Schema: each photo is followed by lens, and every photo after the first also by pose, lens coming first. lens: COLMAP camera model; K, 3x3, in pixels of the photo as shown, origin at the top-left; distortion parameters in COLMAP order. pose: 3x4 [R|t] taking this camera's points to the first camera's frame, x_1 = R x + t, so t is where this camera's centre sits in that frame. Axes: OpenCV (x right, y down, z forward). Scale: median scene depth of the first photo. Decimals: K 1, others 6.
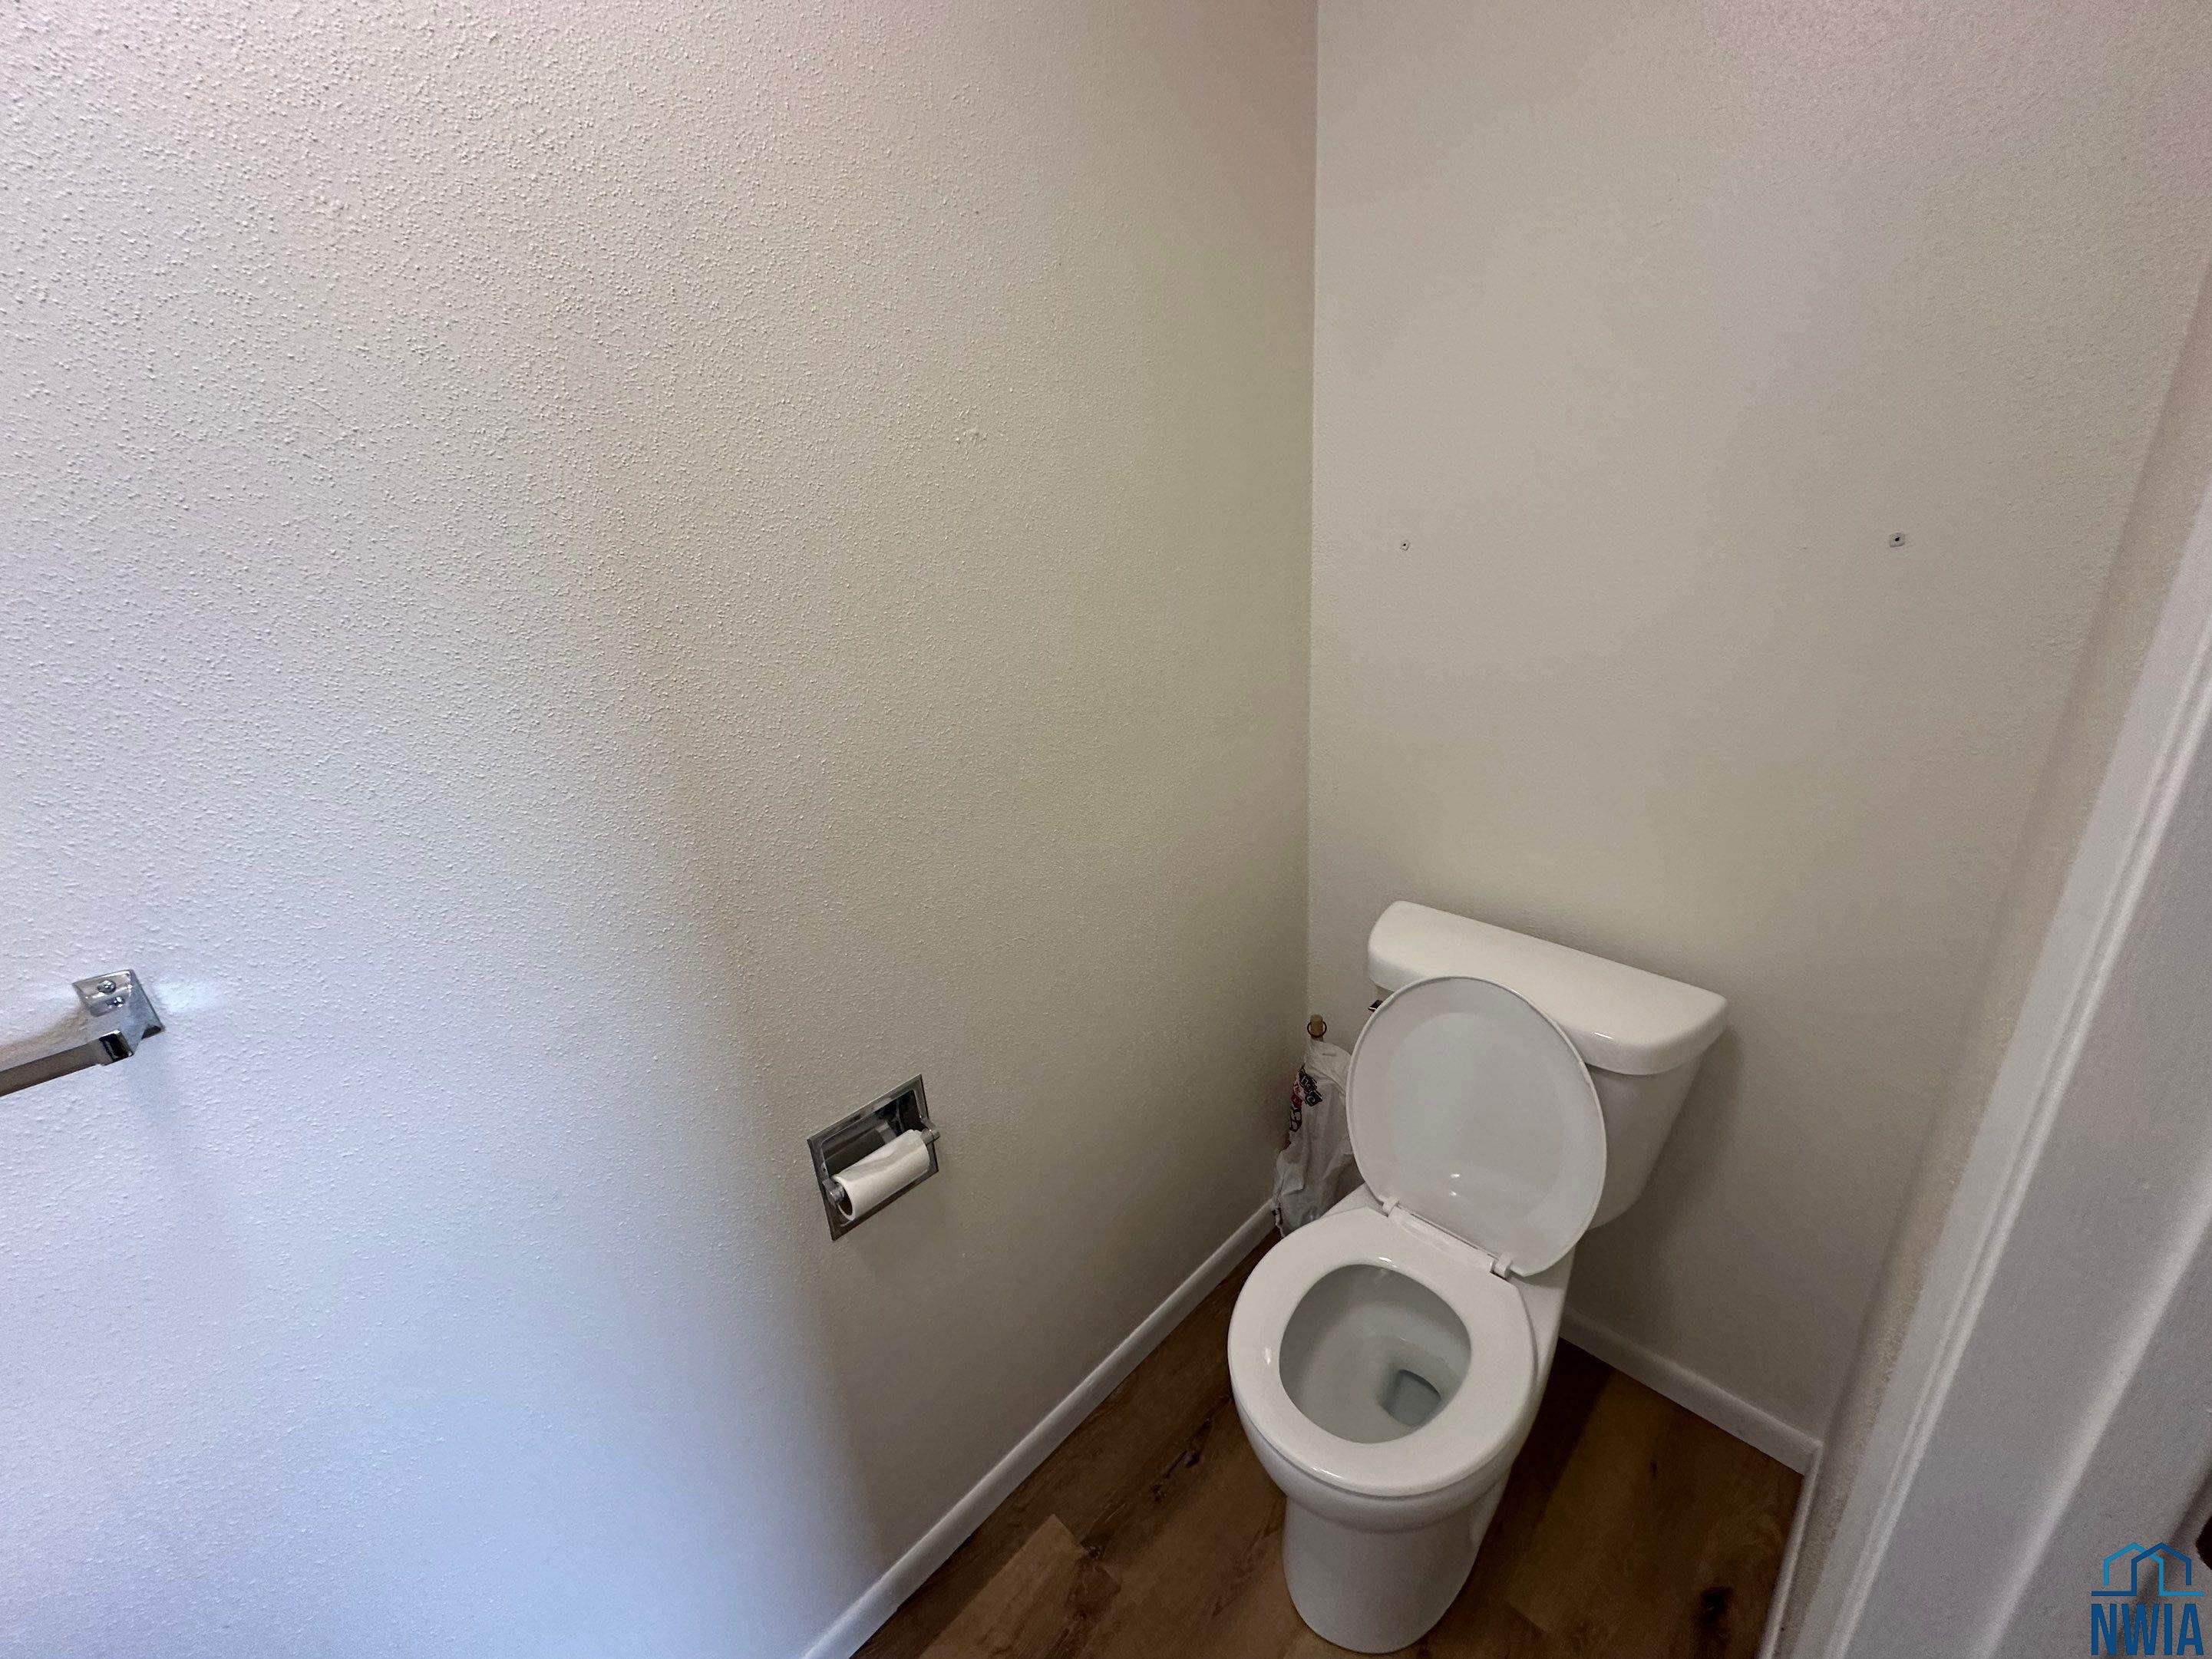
lens RADIAL K [[885.4, 0, 1107.4], [0, 885.4, 835.6], [0, 0, 1]] dist [-0.005246, 0.001193]
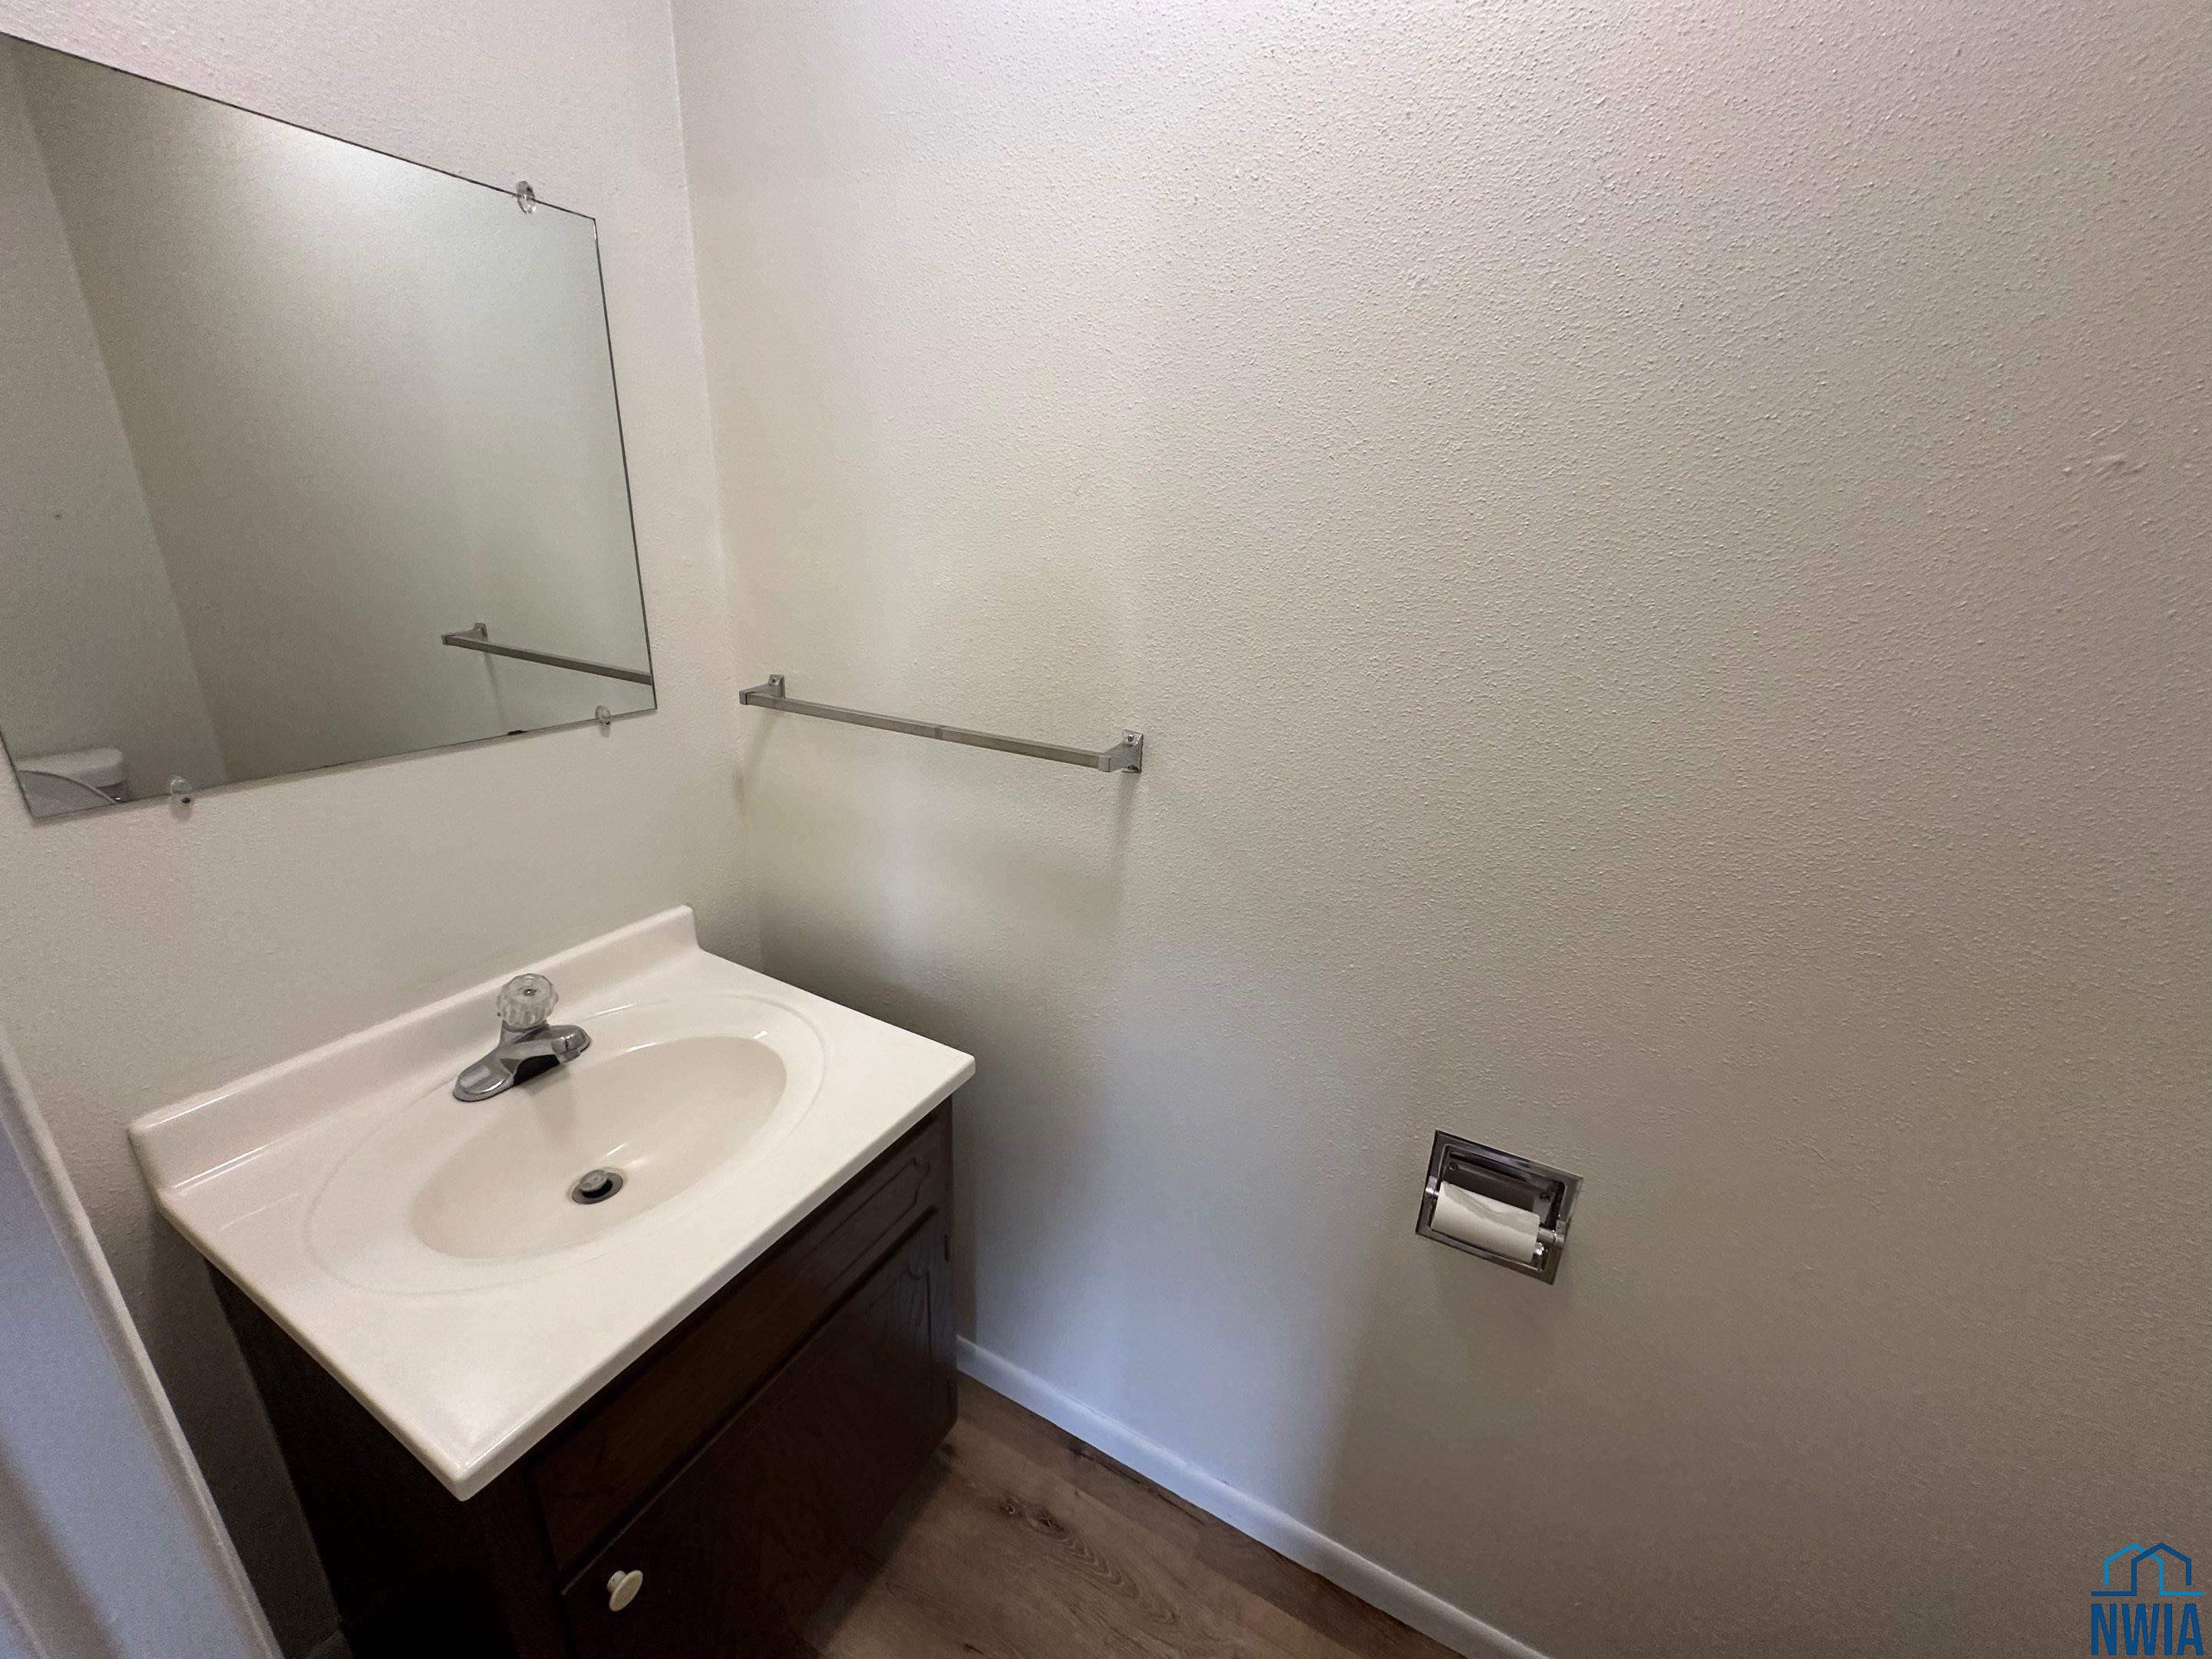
lens RADIAL K [[885.4, 0, 1105.0], [0, 885.4, 825.0], [0, 0, 1]] dist [-0.005246, 0.001193]
pose [[0.277277, 0.402719, -0.872316, 0.373989], [-0.408109, 0.871306, 0.272529, -0.106223], [0.869807, 0.280434, 0.405946, 0.181232]]
